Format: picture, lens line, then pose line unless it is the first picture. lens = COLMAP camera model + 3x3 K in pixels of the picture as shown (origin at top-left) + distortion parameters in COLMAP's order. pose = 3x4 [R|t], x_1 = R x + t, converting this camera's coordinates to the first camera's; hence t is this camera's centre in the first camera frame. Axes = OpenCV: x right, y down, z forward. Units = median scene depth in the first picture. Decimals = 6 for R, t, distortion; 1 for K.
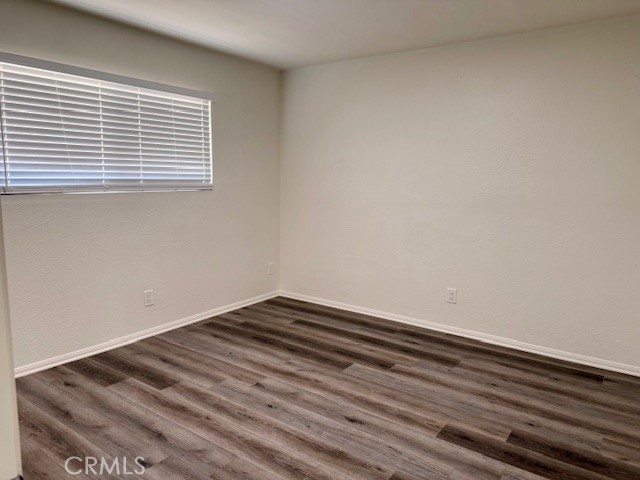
lens RADIAL K [[452.8, 0, 315.1], [0, 452.8, 242.2], [0, 0, 1]] dist [0.040679, -0.041068]
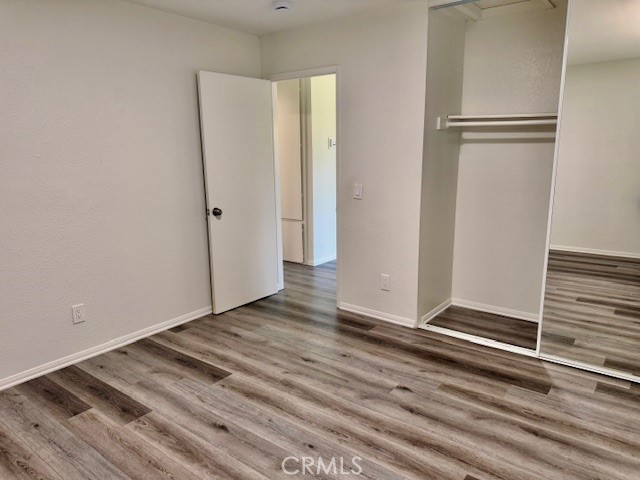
lens RADIAL K [[452.8, 0, 316.4], [0, 452.8, 237.3], [0, 0, 1]] dist [0.040679, -0.041068]
pose [[-0.999572, -0.012636, 0.026393, -0.103835], [-0.002972, 0.941130, 0.338031, -0.232370], [-0.029110, 0.337807, -0.940765, 1.372827]]
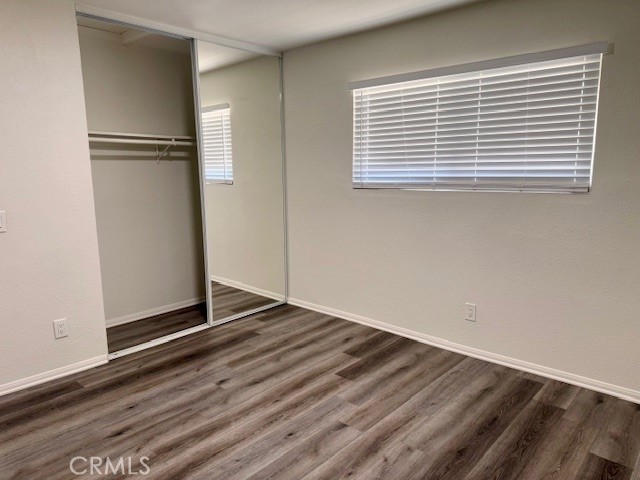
lens RADIAL K [[452.8, 0, 321.8], [0, 452.8, 239.5], [0, 0, 1]] dist [0.040679, -0.041068]
pose [[-0.106448, 0.150524, -0.982859, 0.593123], [-0.134740, 0.977174, 0.164247, -0.139402], [0.985147, 0.149914, -0.083737, 0.896132]]
